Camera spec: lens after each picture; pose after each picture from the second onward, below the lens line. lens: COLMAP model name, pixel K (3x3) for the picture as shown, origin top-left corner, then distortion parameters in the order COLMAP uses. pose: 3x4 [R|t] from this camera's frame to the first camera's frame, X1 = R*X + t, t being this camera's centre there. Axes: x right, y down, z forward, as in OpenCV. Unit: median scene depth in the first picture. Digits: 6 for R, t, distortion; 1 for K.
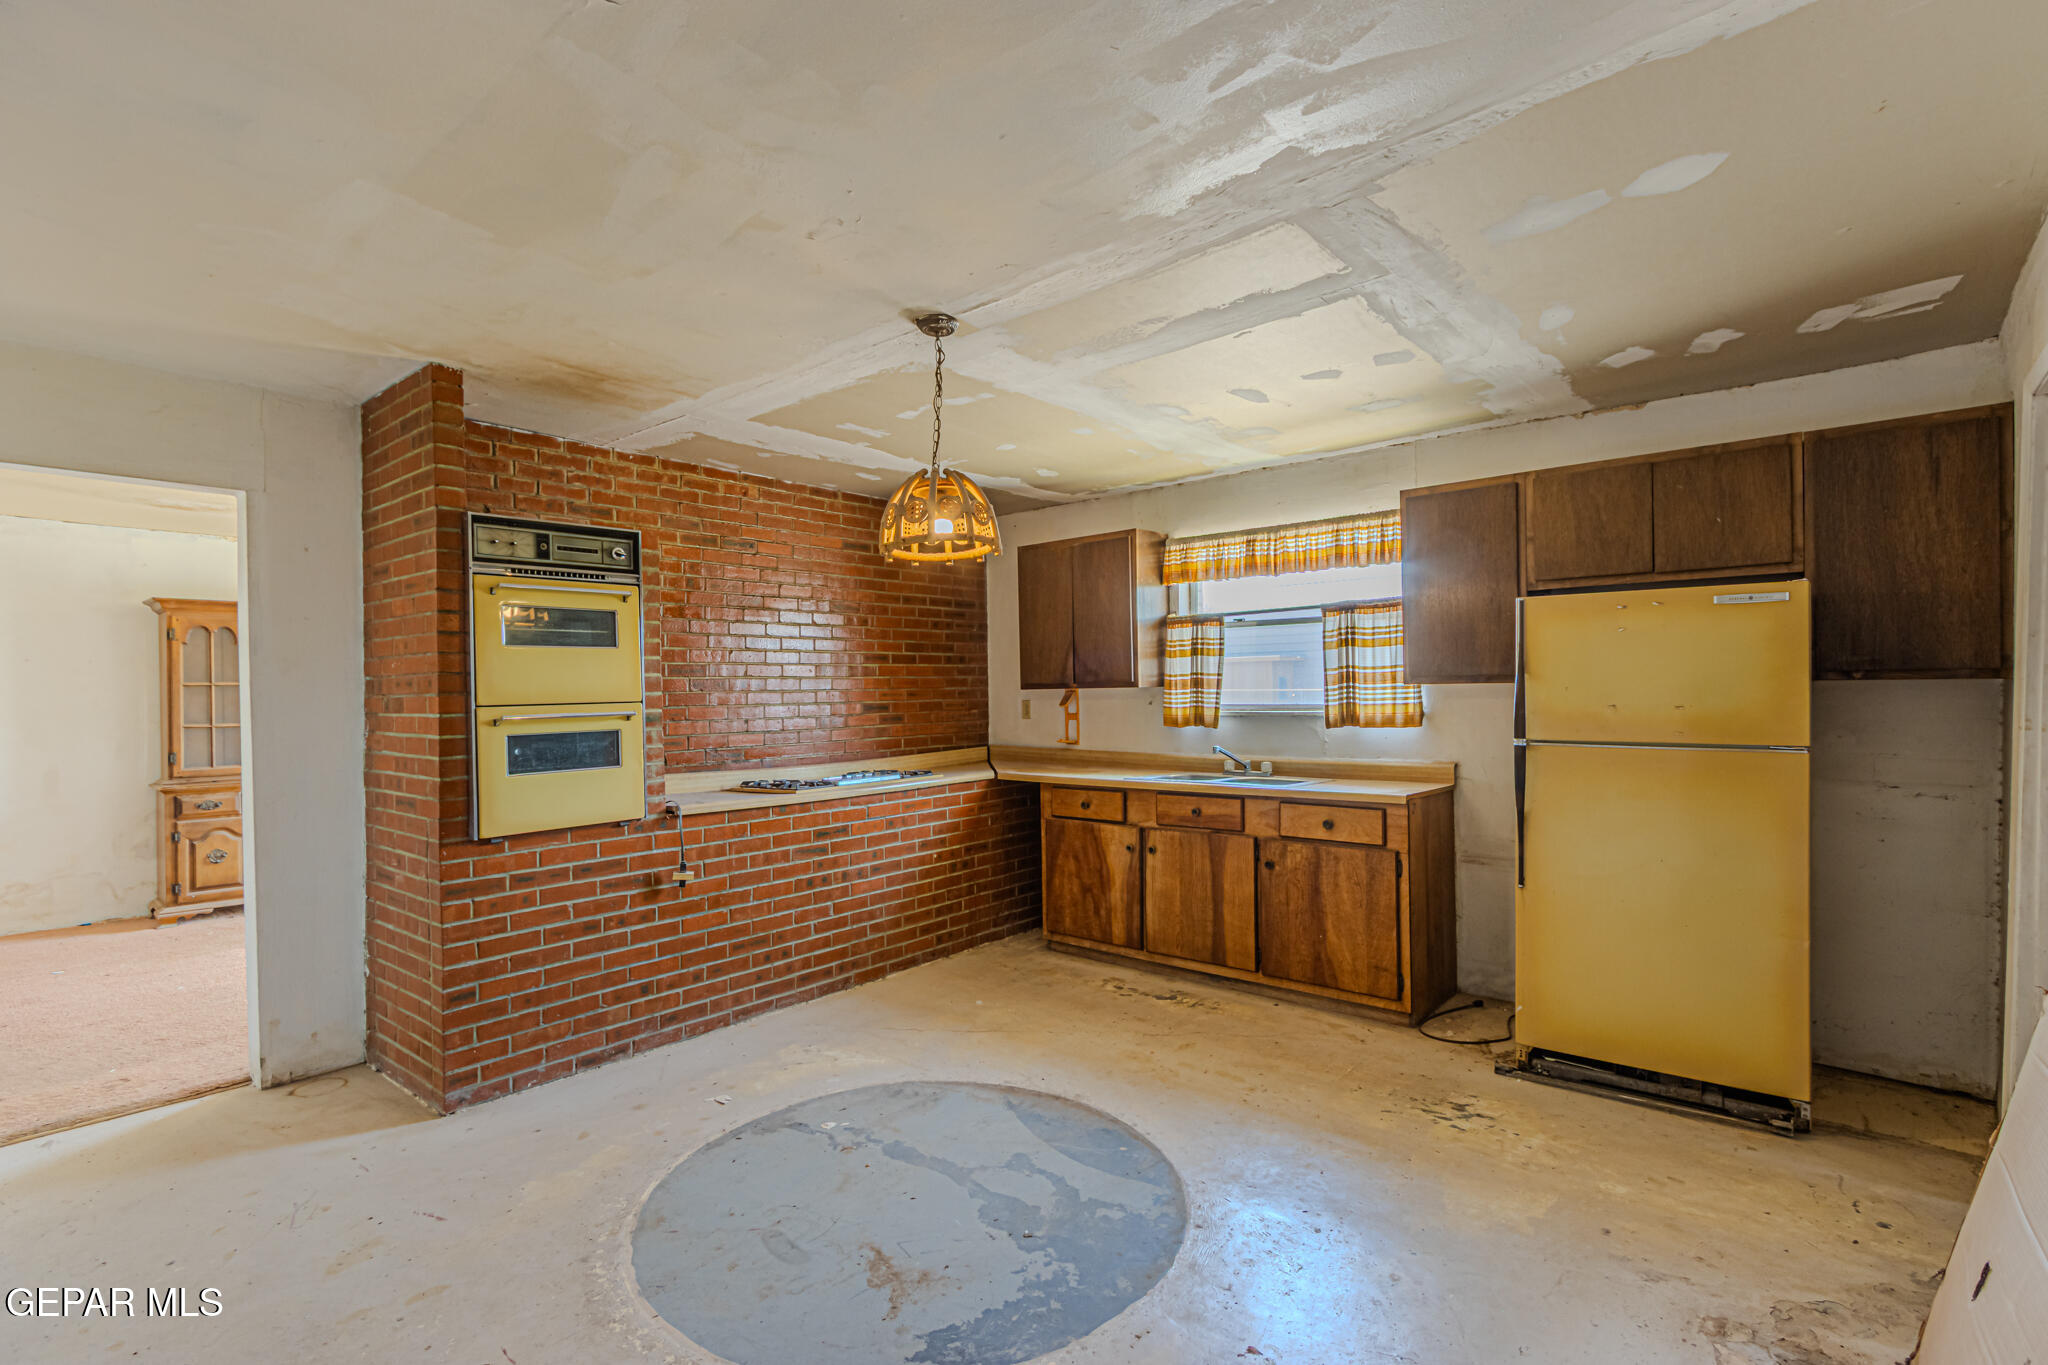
lens RADIAL K [[948.7, 0, 1017.7], [0, 948.7, 691.6], [0, 0, 1]] dist [0.005089, 0.000368]
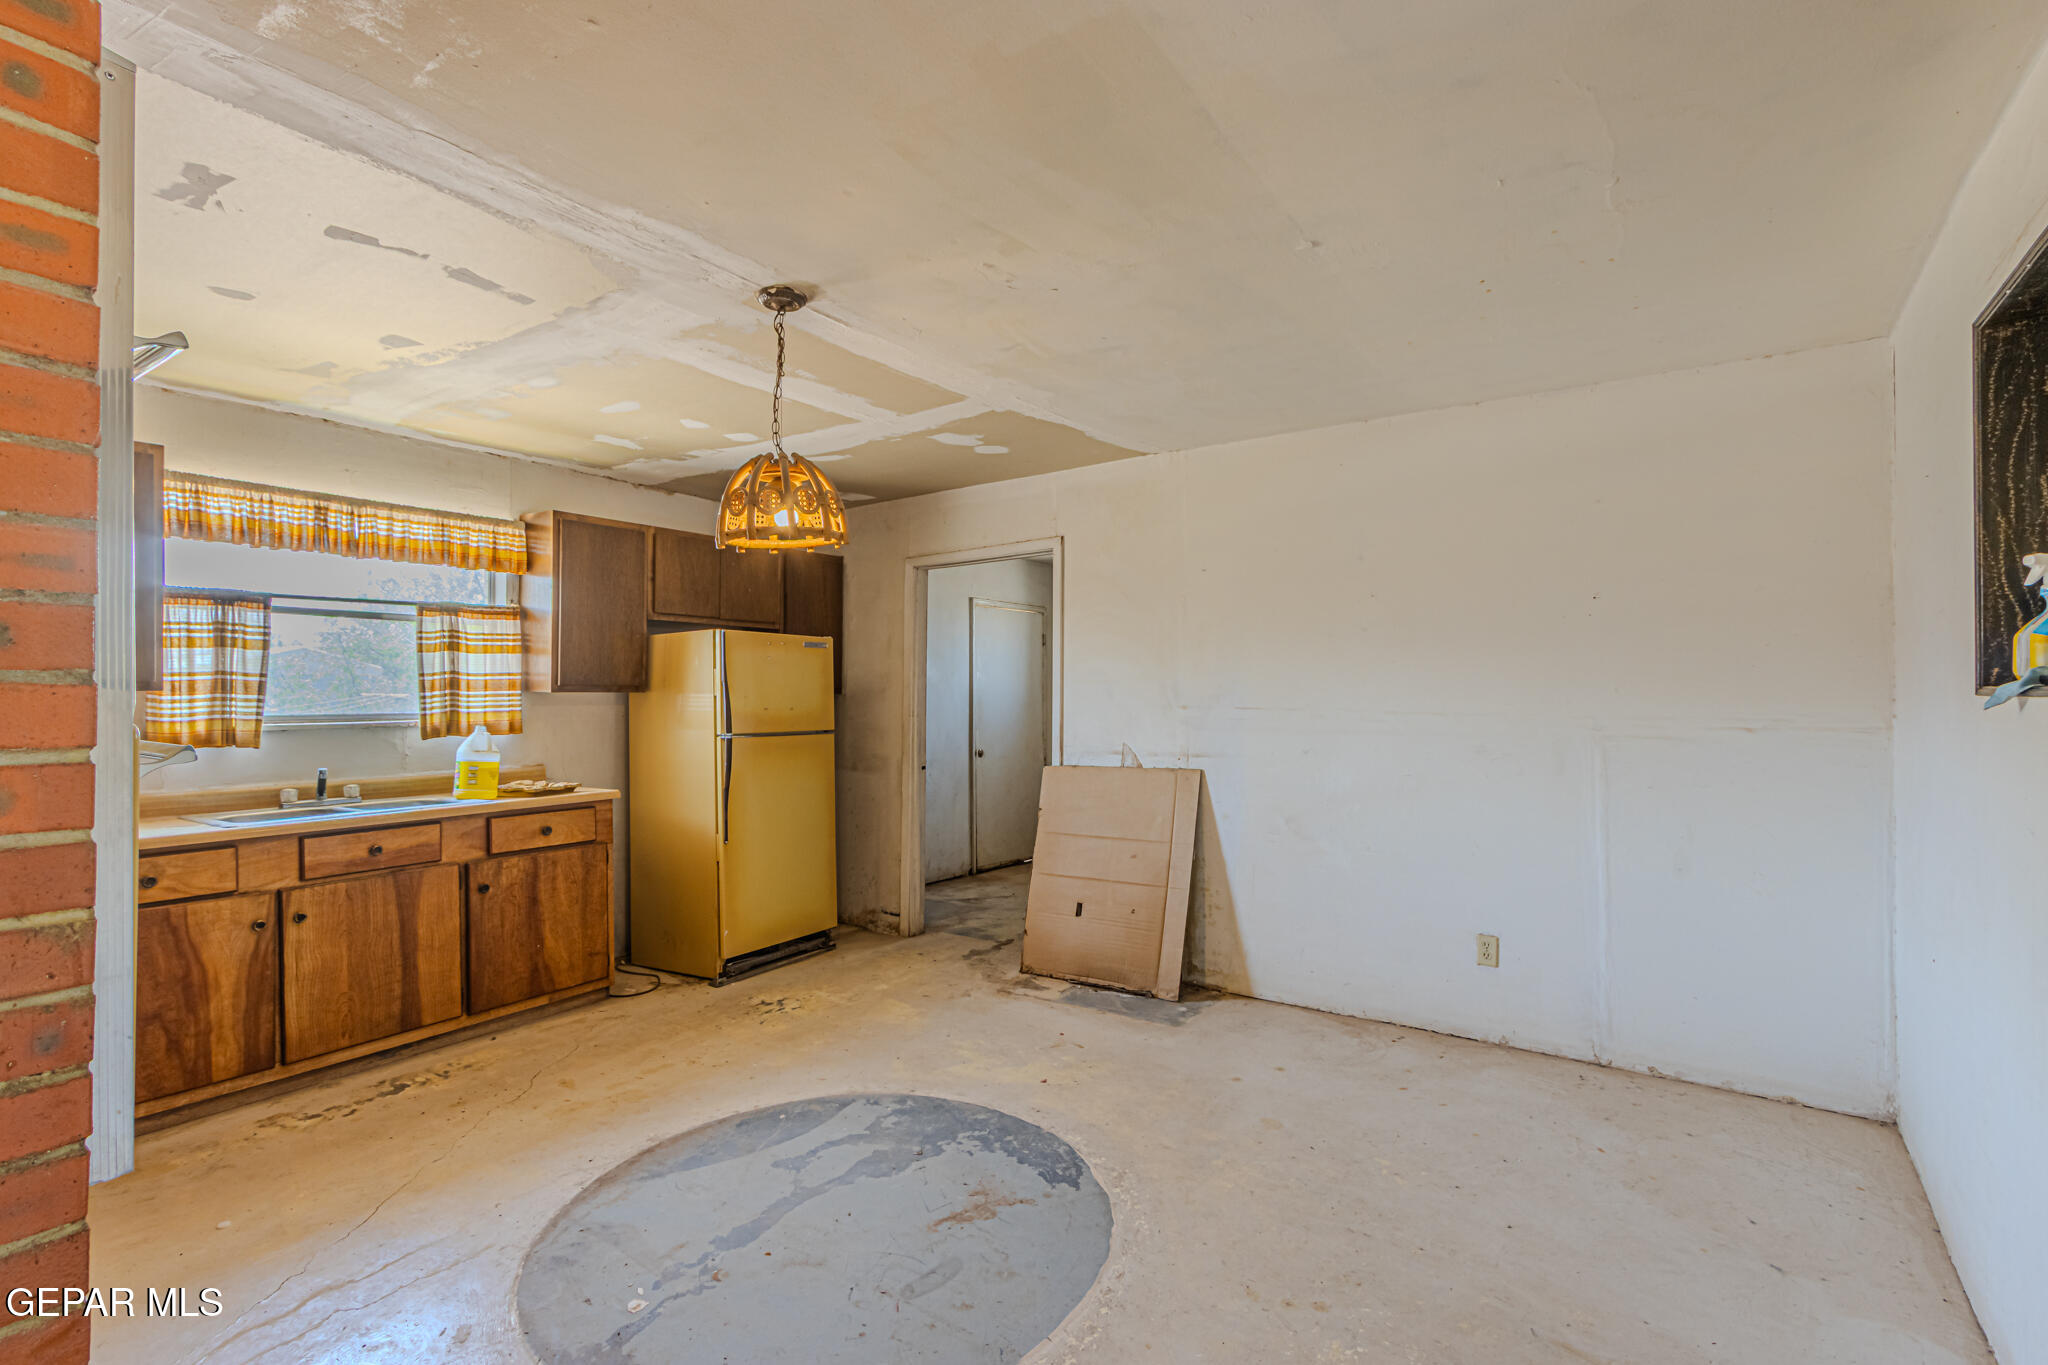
lens RADIAL K [[948.7, 0, 1016.7], [0, 948.7, 688.9], [0, 0, 1]] dist [0.005089, 0.000368]
pose [[-0.106417, 0.018844, 0.994143, -0.672505], [0.003172, 0.999822, -0.018613, 0.009768], [-0.994317, 0.001173, -0.106458, 0.568850]]
